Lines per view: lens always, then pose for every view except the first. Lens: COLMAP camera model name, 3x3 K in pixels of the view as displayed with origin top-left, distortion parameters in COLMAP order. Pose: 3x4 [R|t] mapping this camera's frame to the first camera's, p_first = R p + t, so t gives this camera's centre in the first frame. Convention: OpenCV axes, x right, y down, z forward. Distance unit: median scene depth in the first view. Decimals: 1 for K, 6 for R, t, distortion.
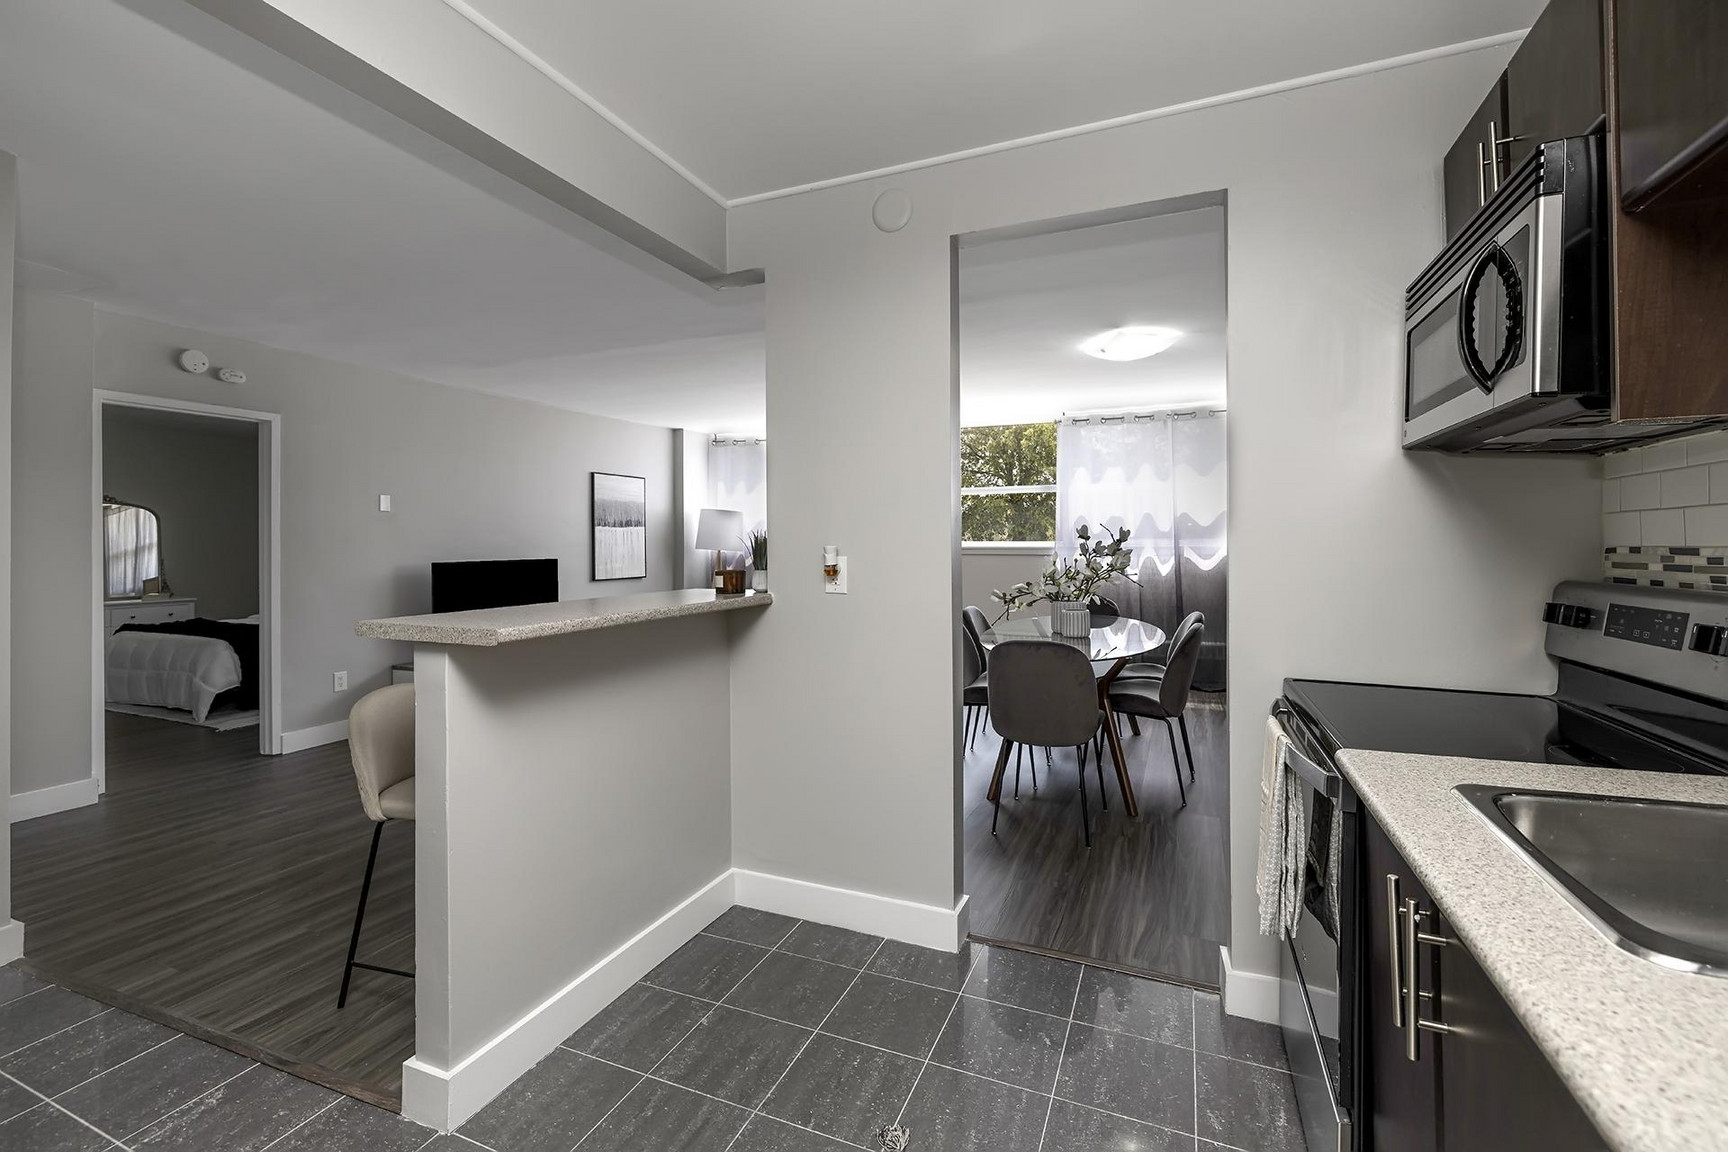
lens RADIAL K [[747.2, 0, 855.8], [0, 747.2, 545.4], [0, 0, 1]] dist [-0.000171, 0.000025]
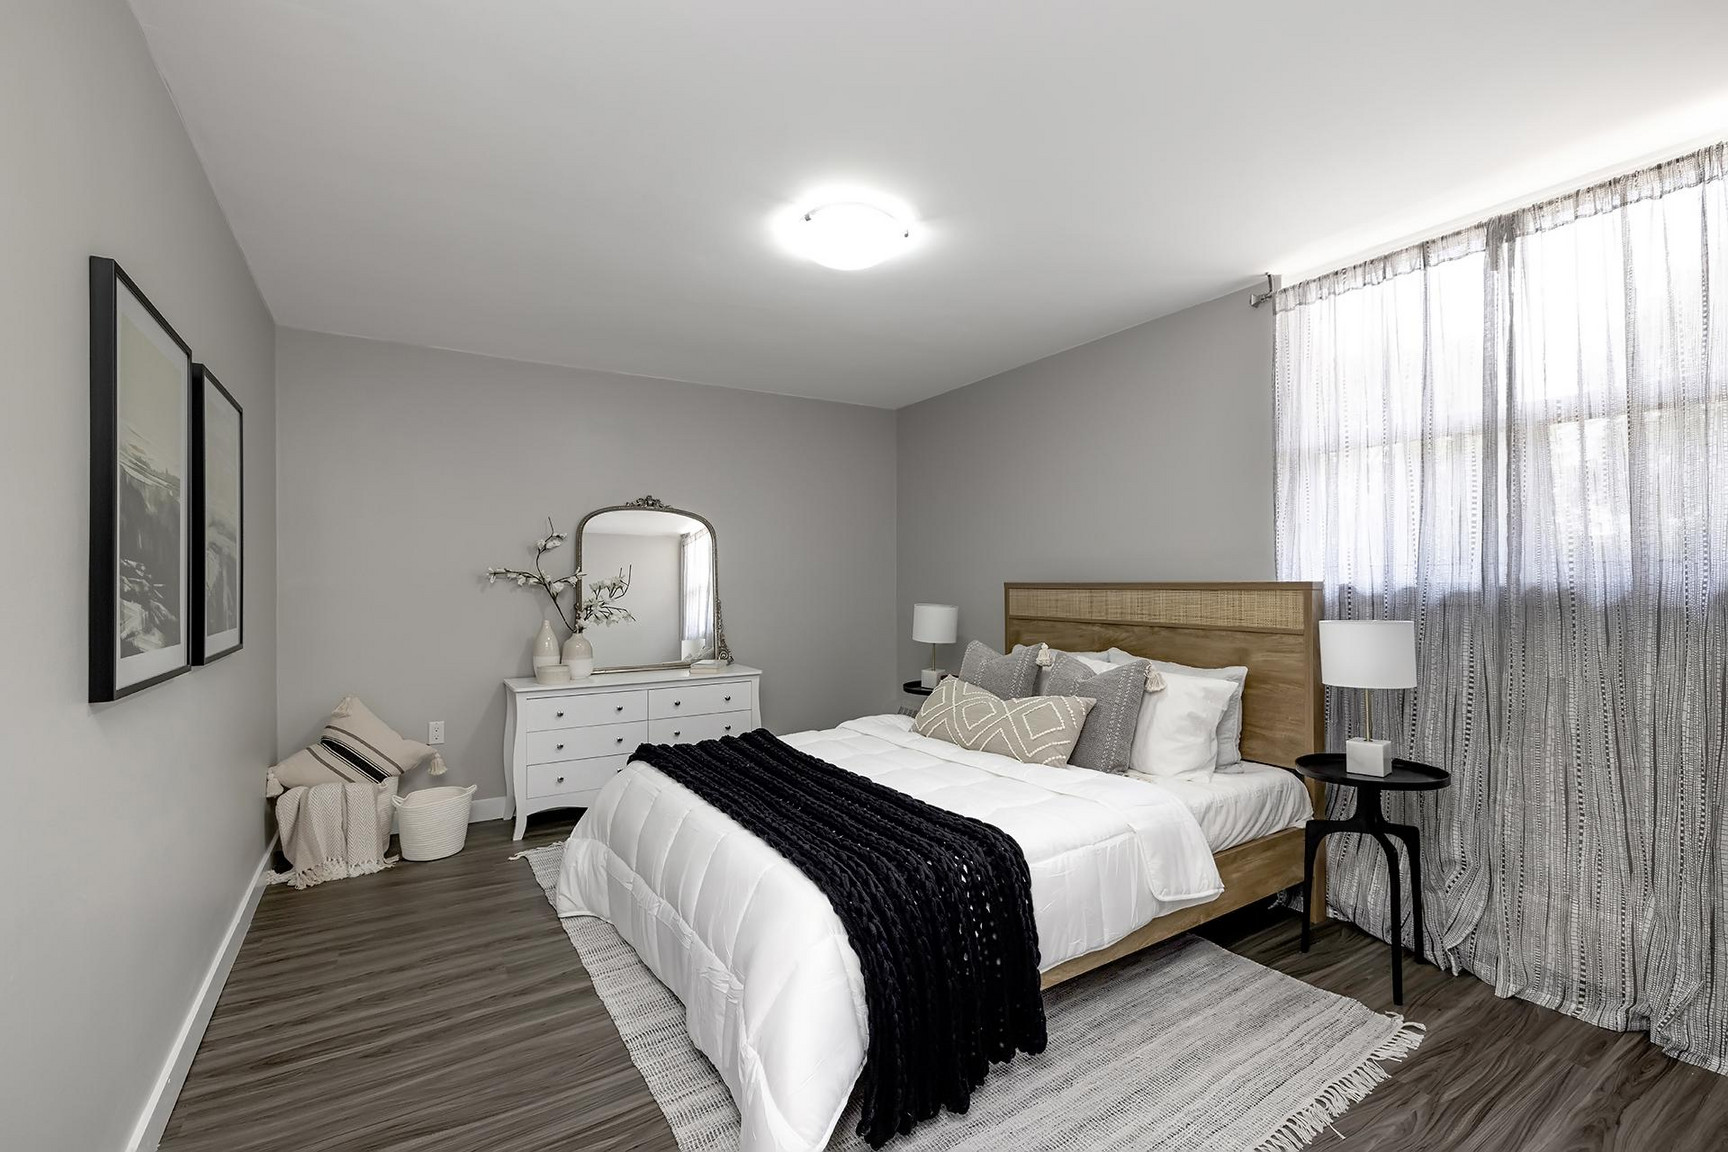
lens RADIAL K [[736.3, 0, 860.8], [0, 736.3, 591.5], [0, 0, 1]] dist [-0.000128, 0.000006]
pose [[0.826312, 0.003913, -0.563199, -0.652180], [0.002219, 0.999946, 0.010202, 0.004459], [0.563208, -0.009679, 0.826258, 0.750802]]
